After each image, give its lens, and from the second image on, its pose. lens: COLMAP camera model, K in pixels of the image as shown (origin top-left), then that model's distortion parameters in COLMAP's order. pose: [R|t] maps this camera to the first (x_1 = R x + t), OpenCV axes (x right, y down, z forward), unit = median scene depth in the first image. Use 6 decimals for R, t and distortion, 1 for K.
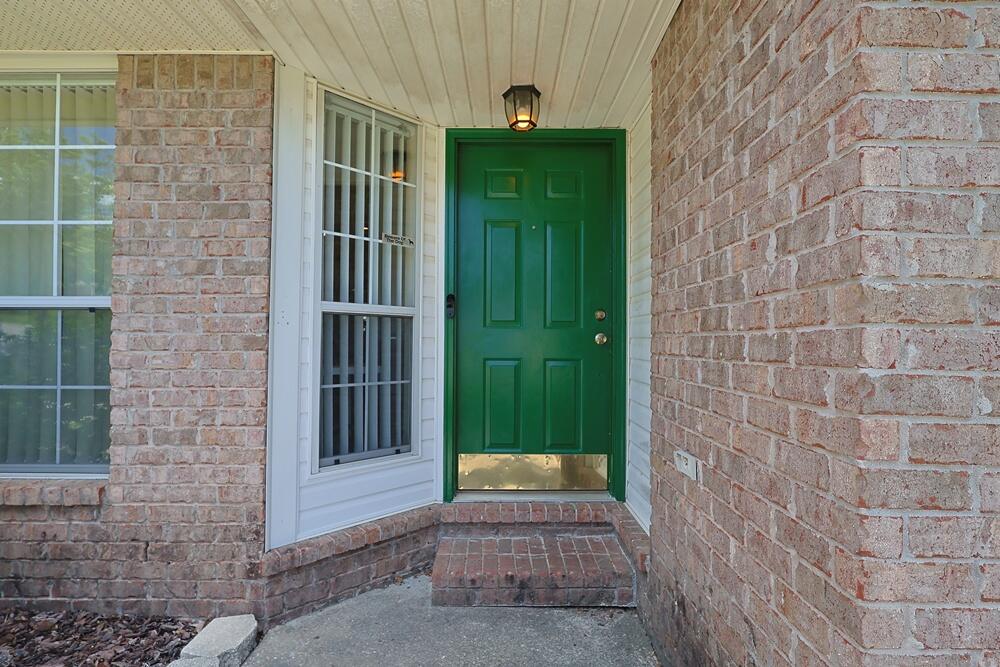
lens RADIAL K [[488.8, 0, 500.0], [0, 488.8, 333.5], [0, 0, 1]] dist [-0.002619, 0.000174]
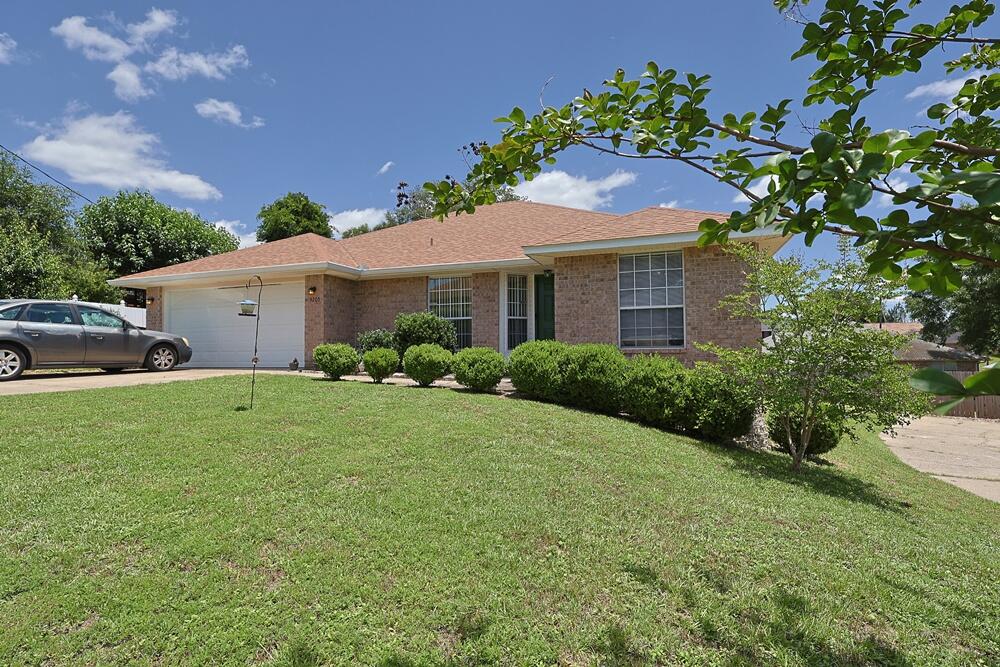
lens RADIAL K [[488.8, 0, 500.0], [0, 488.8, 333.5], [0, 0, 1]] dist [-0.002619, 0.000174]
pose [[0.940629, -0.025048, -0.338512, 1.265162], [0.017860, 0.999544, -0.024332, 0.231925], [0.338967, 0.016842, 0.940647, -3.782405]]
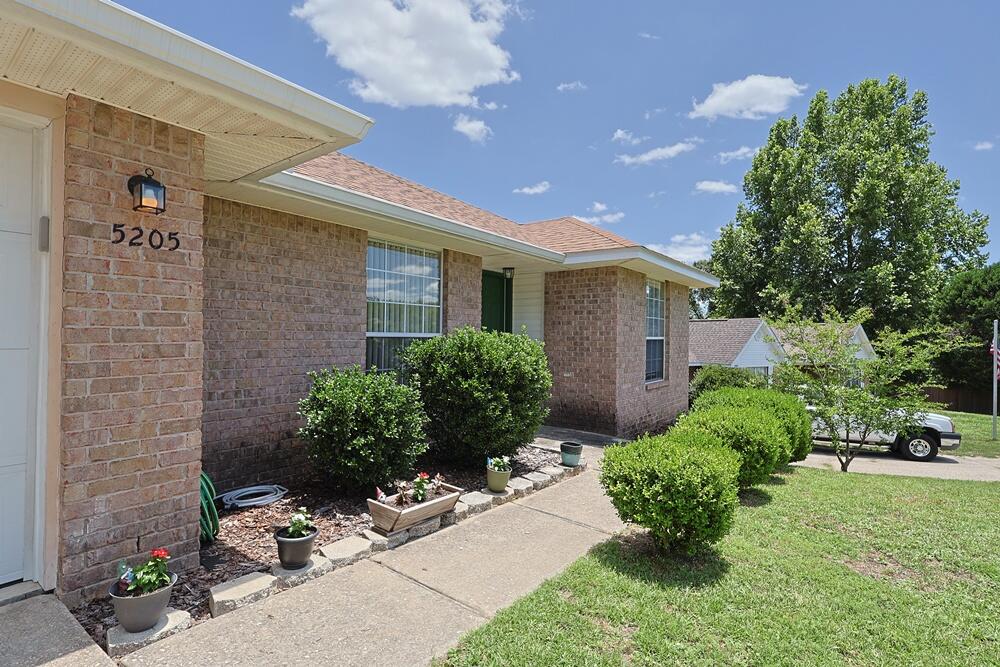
lens RADIAL K [[488.8, 0, 500.0], [0, 488.8, 333.5], [0, 0, 1]] dist [-0.002619, 0.000174]
pose [[0.598220, 0.006896, 0.801303, -2.670360], [-0.019427, 0.999794, 0.005898, -0.095721], [-0.801097, -0.019095, 0.598230, -0.897348]]
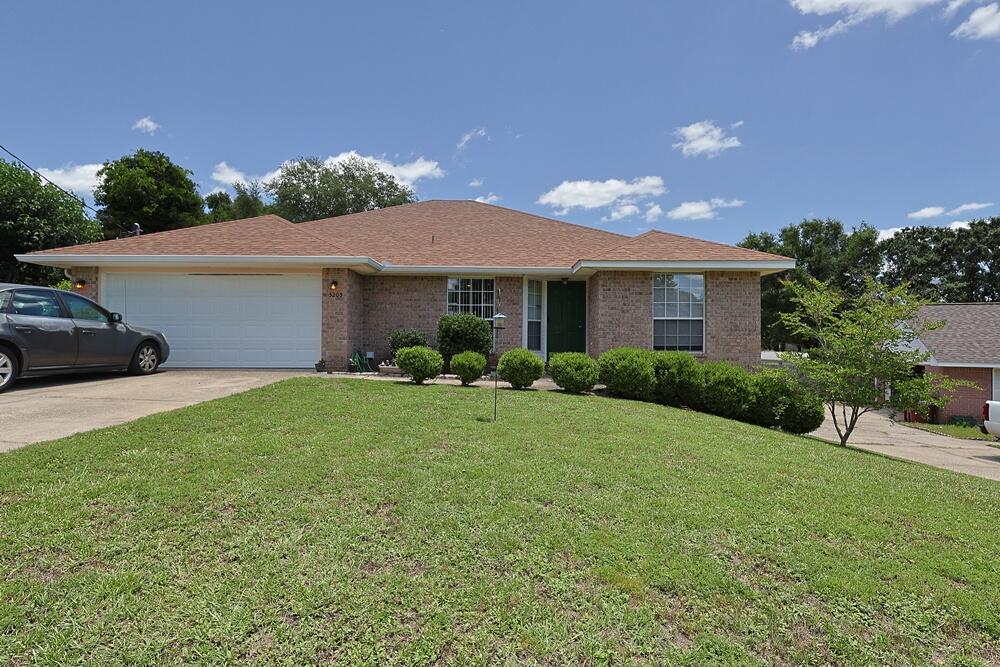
lens RADIAL K [[488.8, 0, 500.0], [0, 488.8, 333.5], [0, 0, 1]] dist [-0.002619, 0.000174]
pose [[0.999929, 0.000577, 0.011938, -0.745063], [-0.000590, 0.999999, 0.001044, 0.084998], [-0.011937, -0.001051, 0.999928, -4.391302]]
